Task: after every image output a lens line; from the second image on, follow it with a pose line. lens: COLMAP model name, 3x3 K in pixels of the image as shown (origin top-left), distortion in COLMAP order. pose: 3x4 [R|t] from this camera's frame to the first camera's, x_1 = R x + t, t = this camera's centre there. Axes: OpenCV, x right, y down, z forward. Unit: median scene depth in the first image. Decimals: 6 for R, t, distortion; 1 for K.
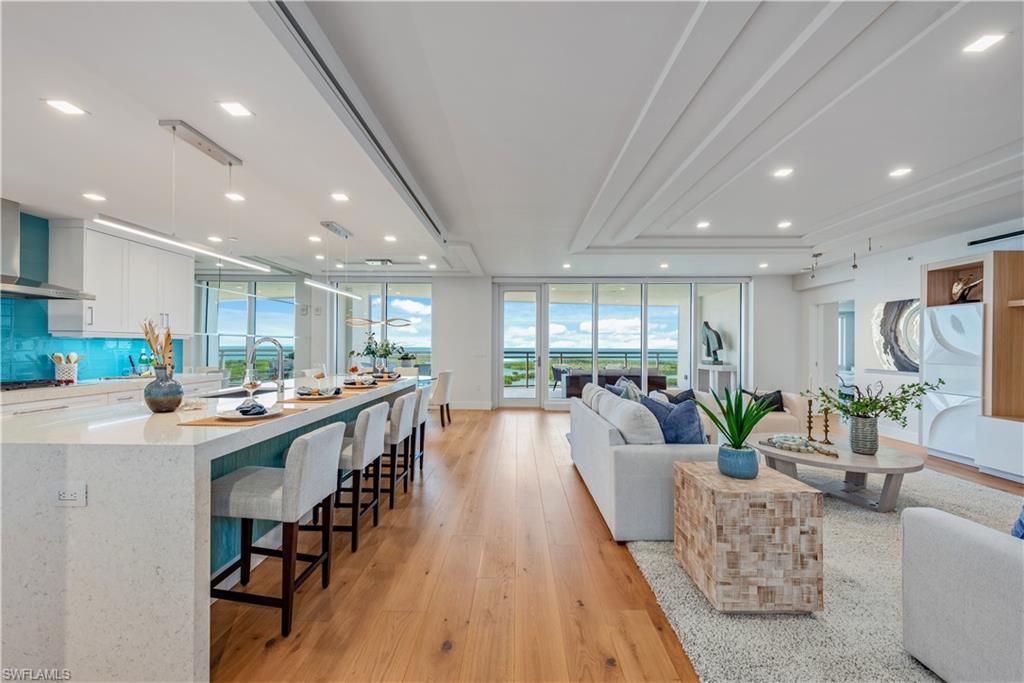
lens RADIAL K [[391.8, 0, 512.0], [0, 391.8, 341.5], [0, 0, 1]] dist [0.015518, -0.000149]
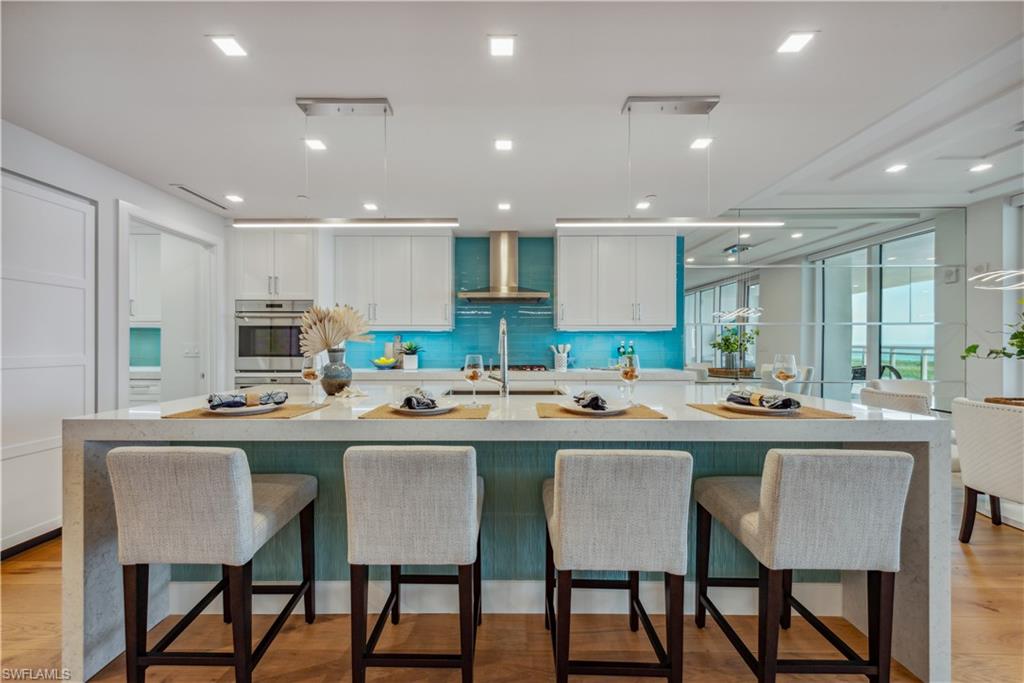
lens RADIAL K [[398.6, 0, 507.8], [0, 398.6, 343.1], [0, 0, 1]] dist [0.000715, -0.000023]
pose [[-0.000214, -0.001378, -0.999999, 0.031128], [0.012144, 0.999925, -0.001381, 0.009882], [0.999926, -0.012144, -0.000197, 0.364604]]
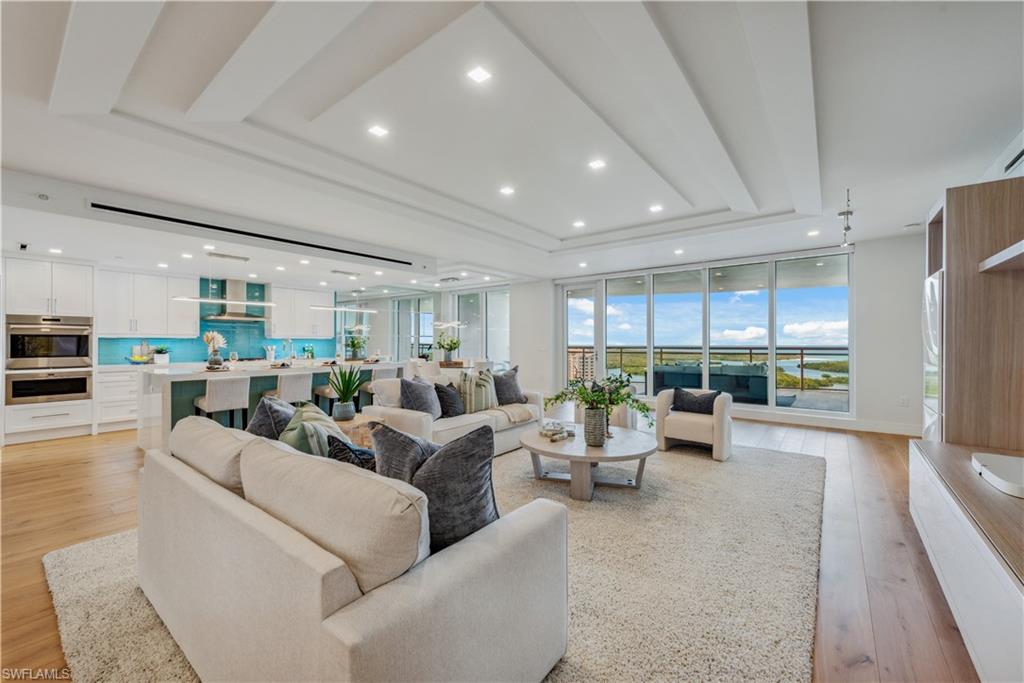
lens RADIAL K [[398.6, 0, 507.8], [0, 398.6, 343.1], [0, 0, 1]] dist [0.000715, -0.000023]
pose [[0.784104, -0.003927, -0.620617, 0.552466], [0.013289, 0.999857, 0.010463, 0.002311], [0.620487, -0.016451, 0.784044, 0.029010]]
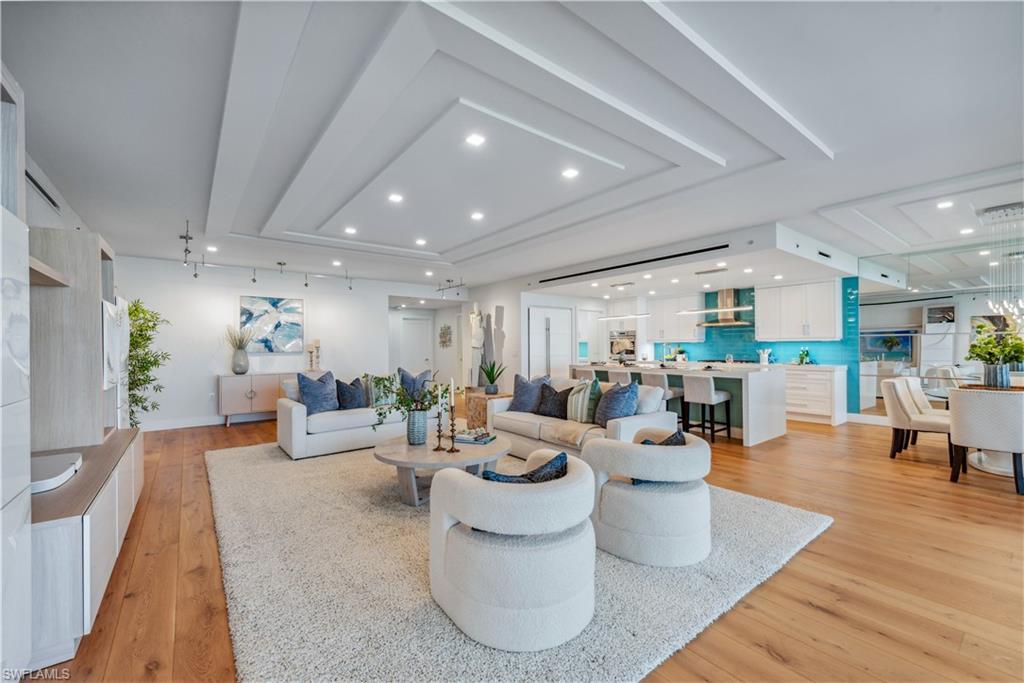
lens RADIAL K [[412.4, 0, 512.1], [0, 412.4, 346.8], [0, 0, 1]] dist [0.016064, -0.000057]
pose [[-0.785320, -0.000547, -0.619090, 0.573100], [0.007782, 0.999912, -0.010754, 0.011945], [0.619041, -0.013263, -0.785247, 0.846461]]
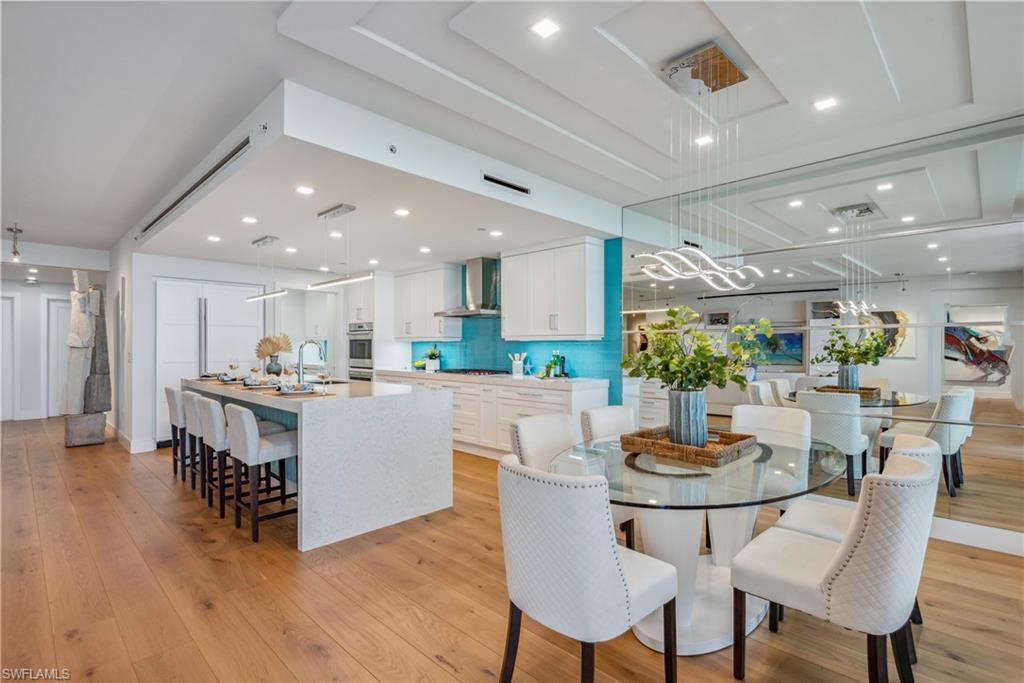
lens RADIAL K [[486.1, 0, 512.0], [0, 486.1, 341.5], [0, 0, 1]] dist [0.032745, 0.000091]
pose [[-0.692225, -0.012815, -0.721568, 0.022068], [0.003729, 0.999765, -0.021334, 0.010354], [0.721672, -0.017458, -0.692015, 0.946070]]
